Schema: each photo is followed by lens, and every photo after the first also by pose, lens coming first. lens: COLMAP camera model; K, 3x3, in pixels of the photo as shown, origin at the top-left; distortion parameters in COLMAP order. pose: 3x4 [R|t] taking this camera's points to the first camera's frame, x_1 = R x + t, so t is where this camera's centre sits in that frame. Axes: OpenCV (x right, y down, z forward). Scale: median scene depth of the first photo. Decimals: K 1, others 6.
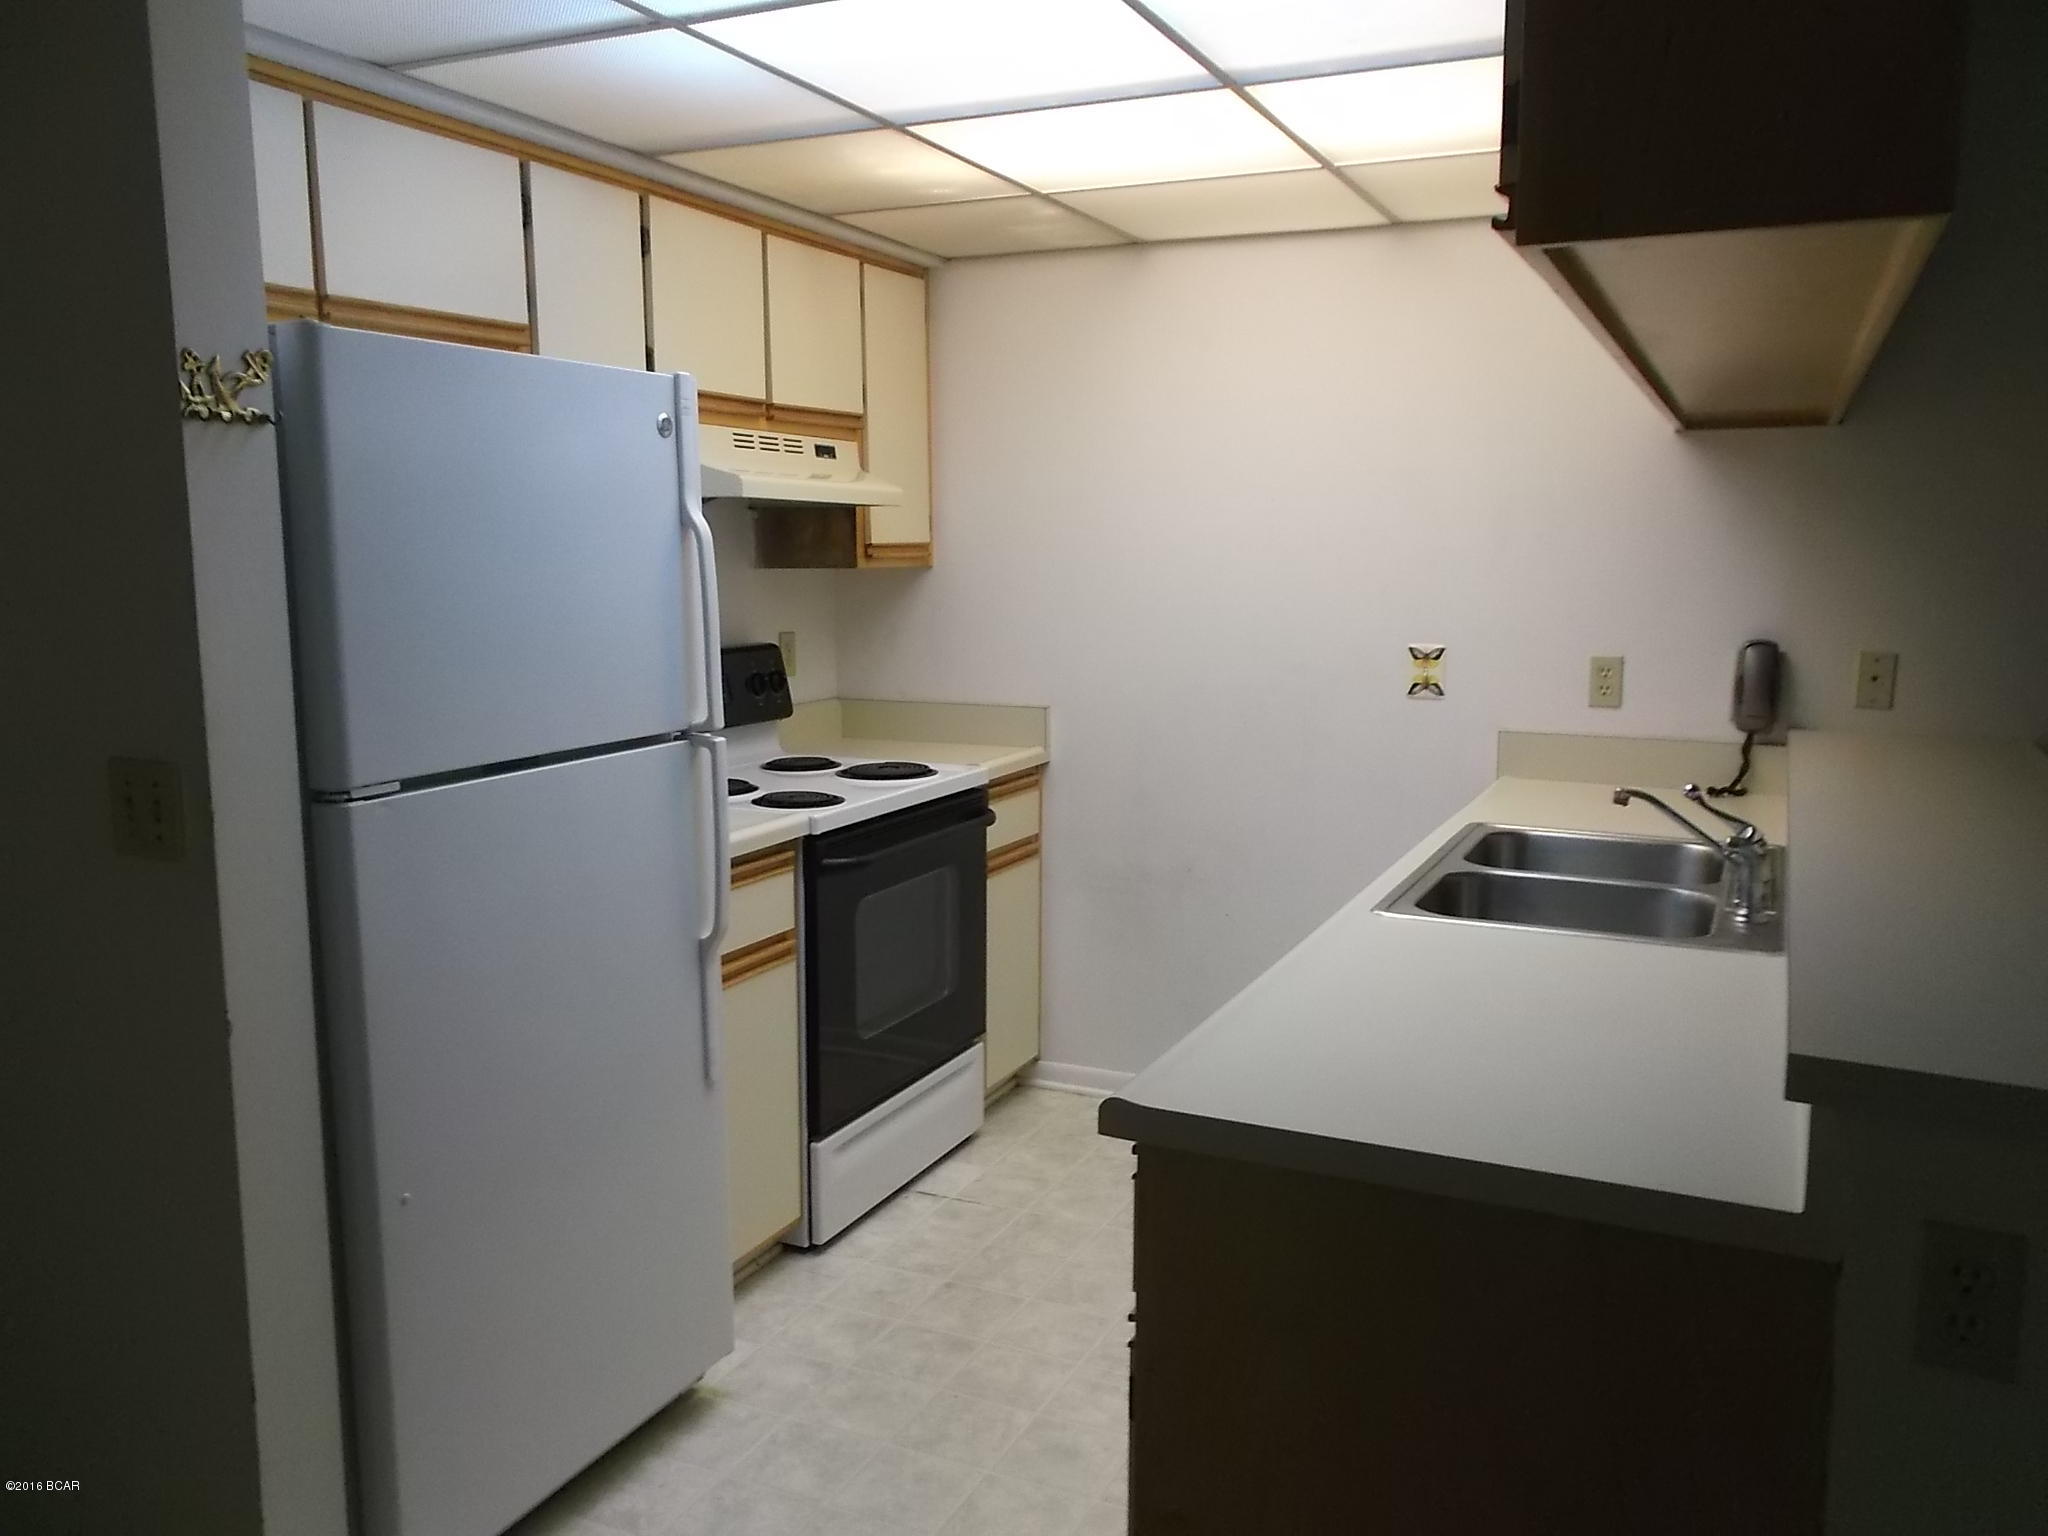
lens RADIAL K [[1607.3, 0, 1023.4], [0, 1607.3, 755.0], [0, 0, 1]] dist [-0.001876, 0.009745]
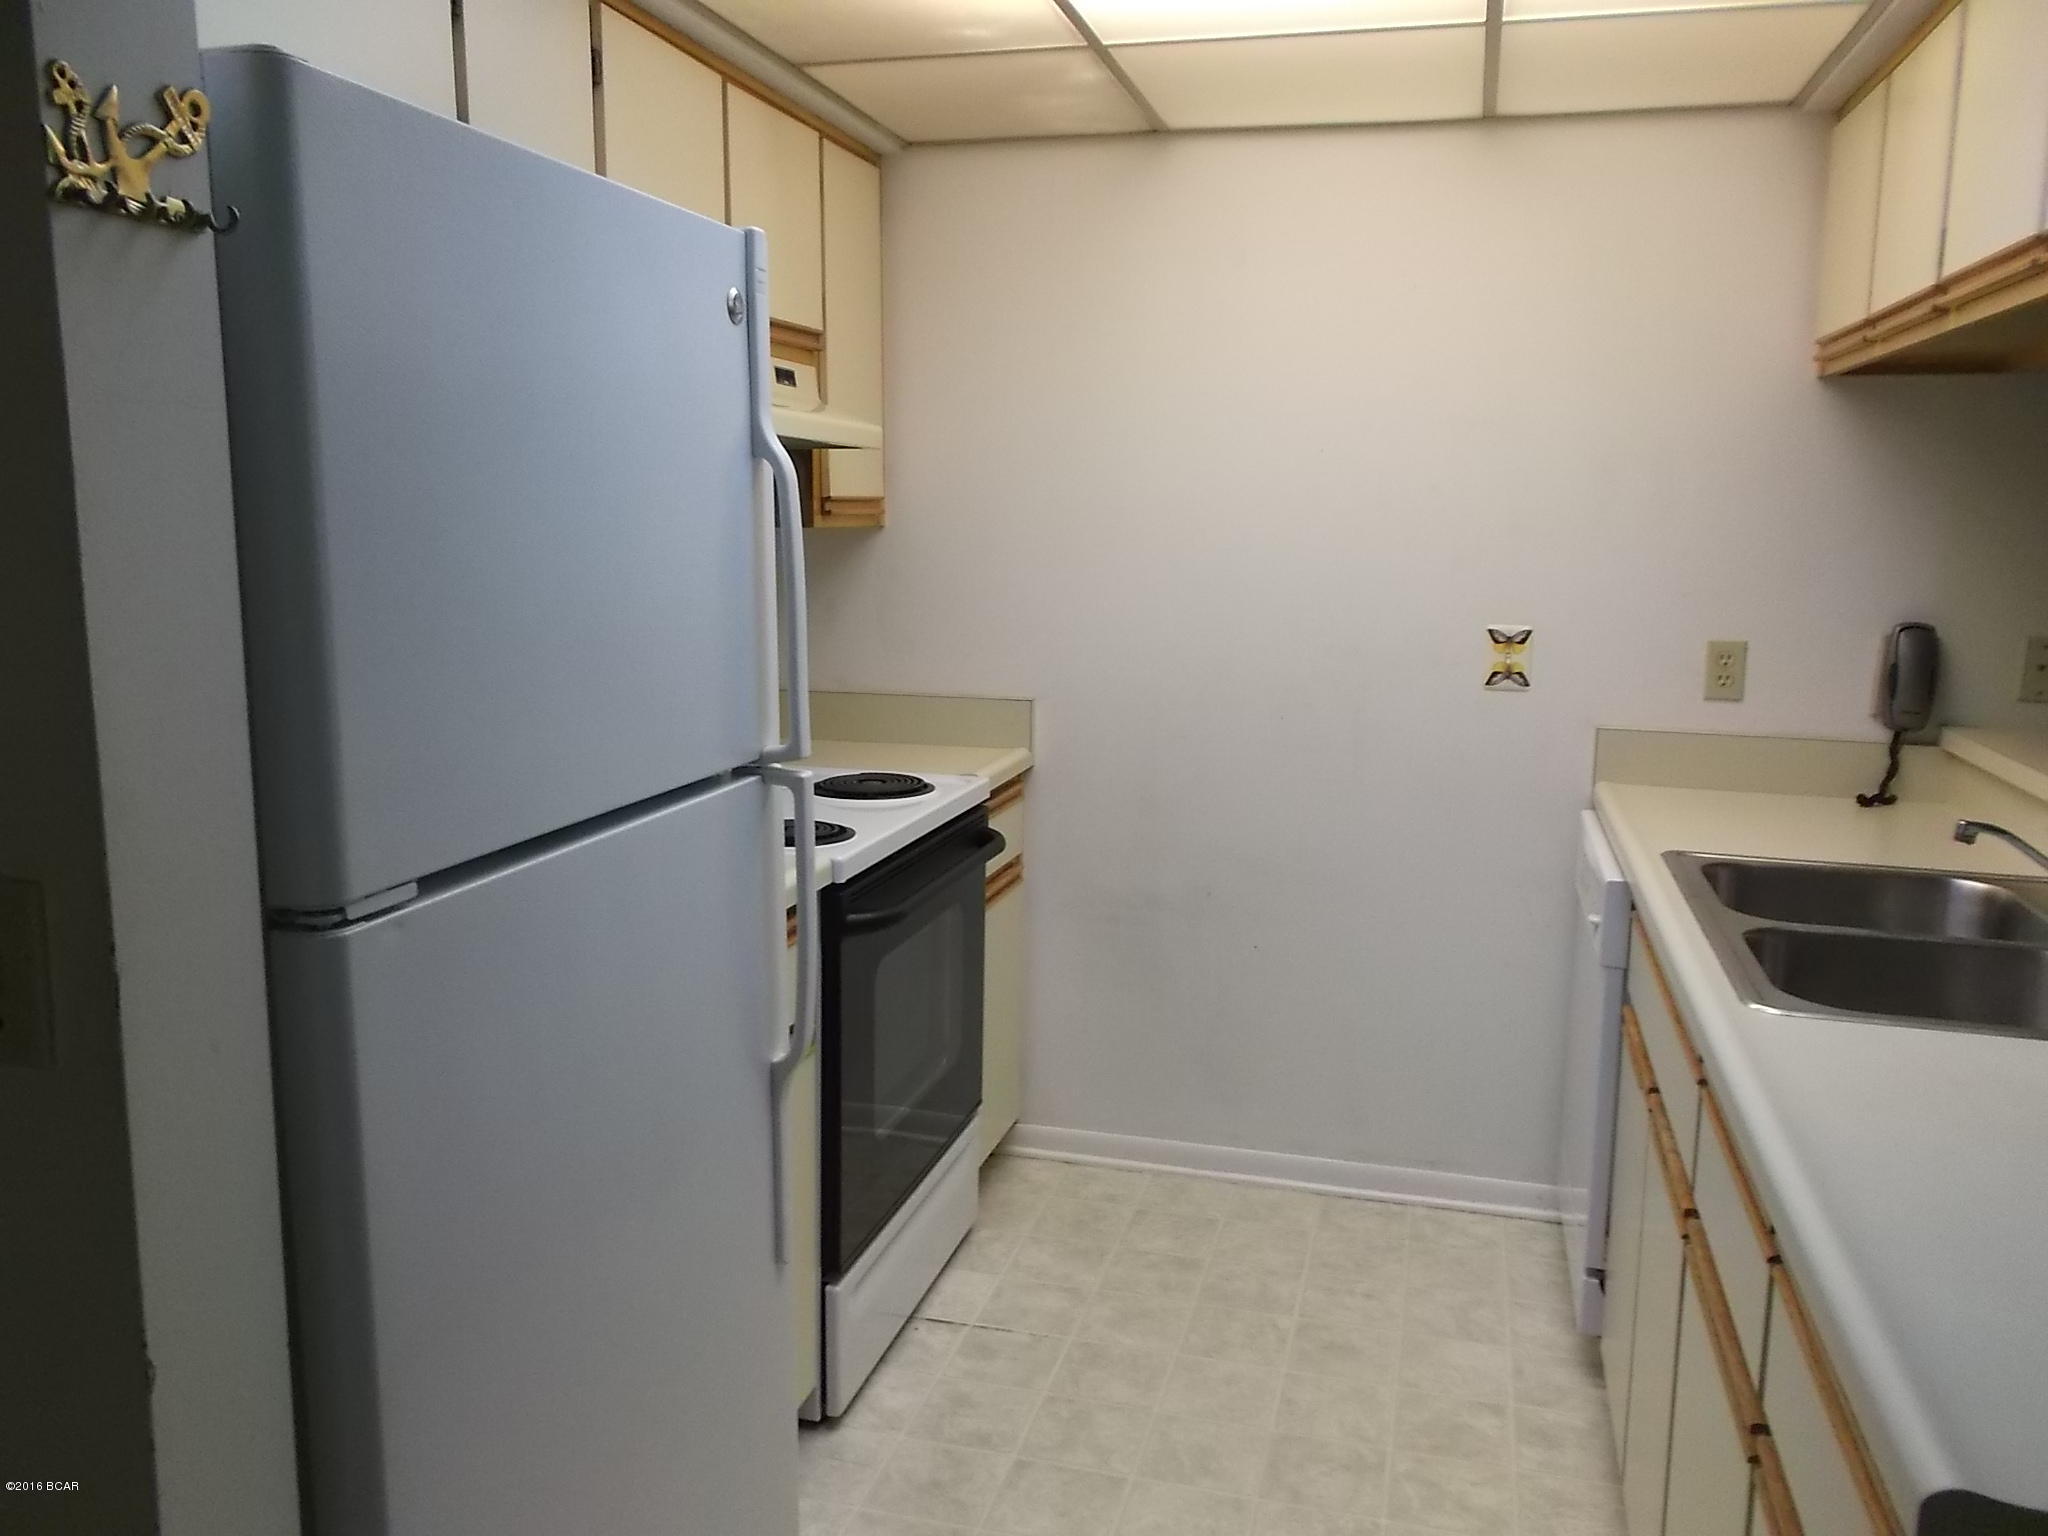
lens RADIAL K [[1607.3, 0, 1023.4], [0, 1607.3, 755.0], [0, 0, 1]] dist [-0.001876, 0.009745]
pose [[0.985026, -0.012222, 0.171973, -0.158935], [0.008642, 0.999730, 0.021553, -0.023278], [-0.172190, -0.019744, 0.984866, 0.229570]]
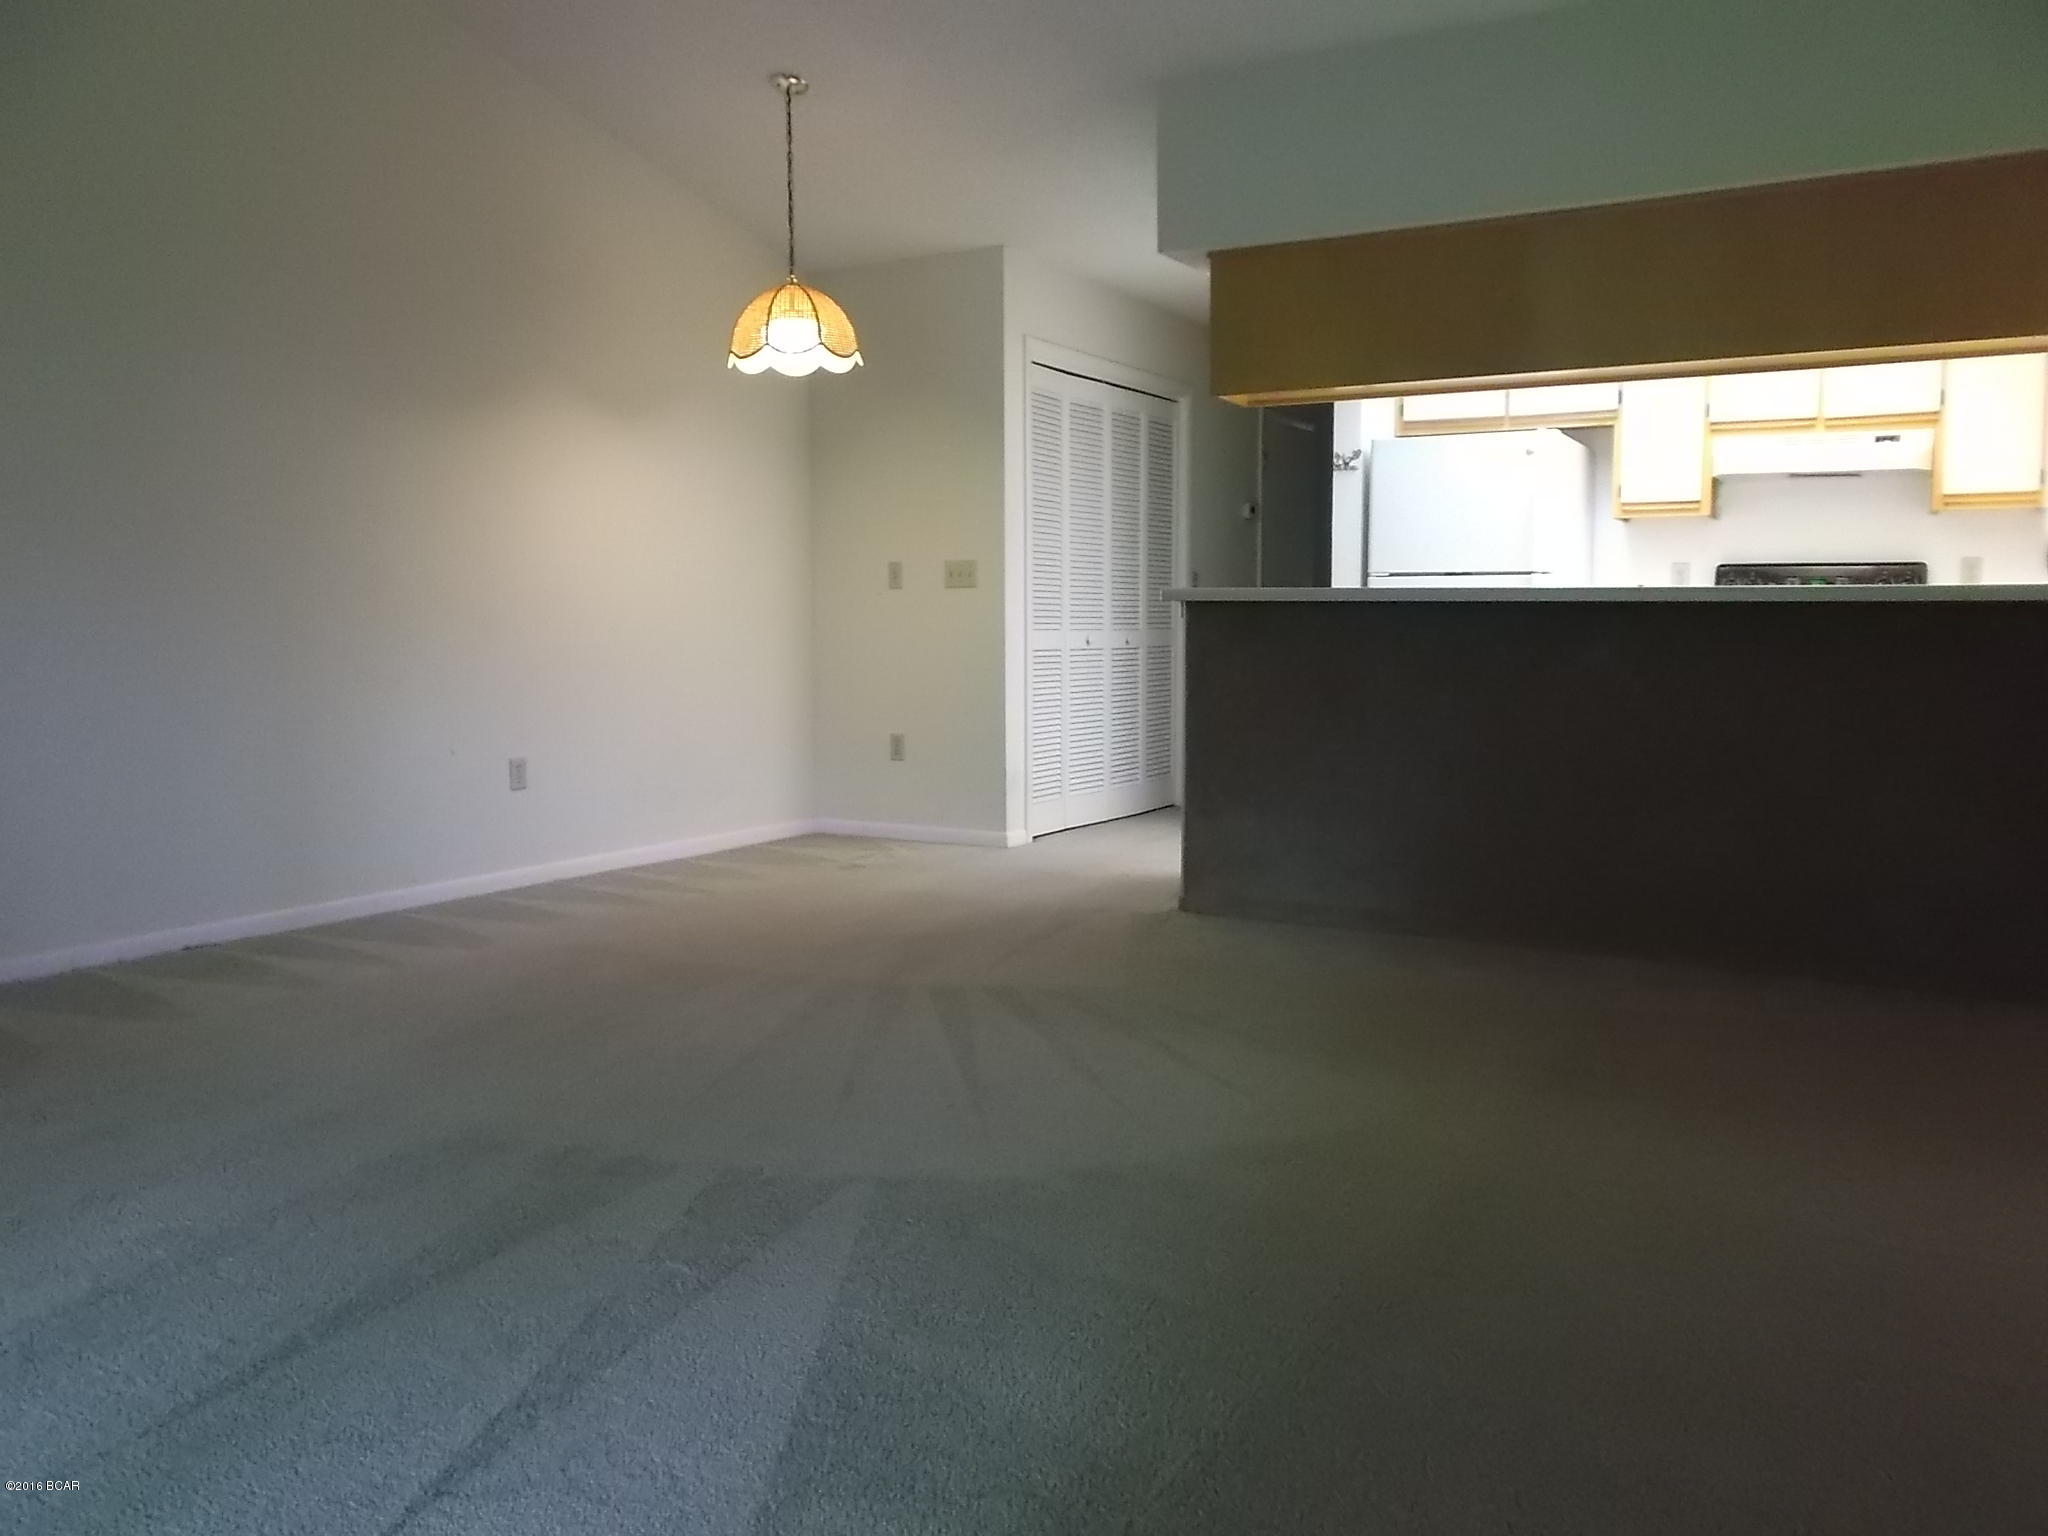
lens RADIAL K [[1607.3, 0, 1023.4], [0, 1607.3, 755.0], [0, 0, 1]] dist [-0.001876, 0.009745]
pose [[-0.093755, 0.088121, -0.991688, 1.747707], [-0.137015, 0.985455, 0.100521, 0.090901], [0.986122, 0.145301, -0.080318, 0.342400]]
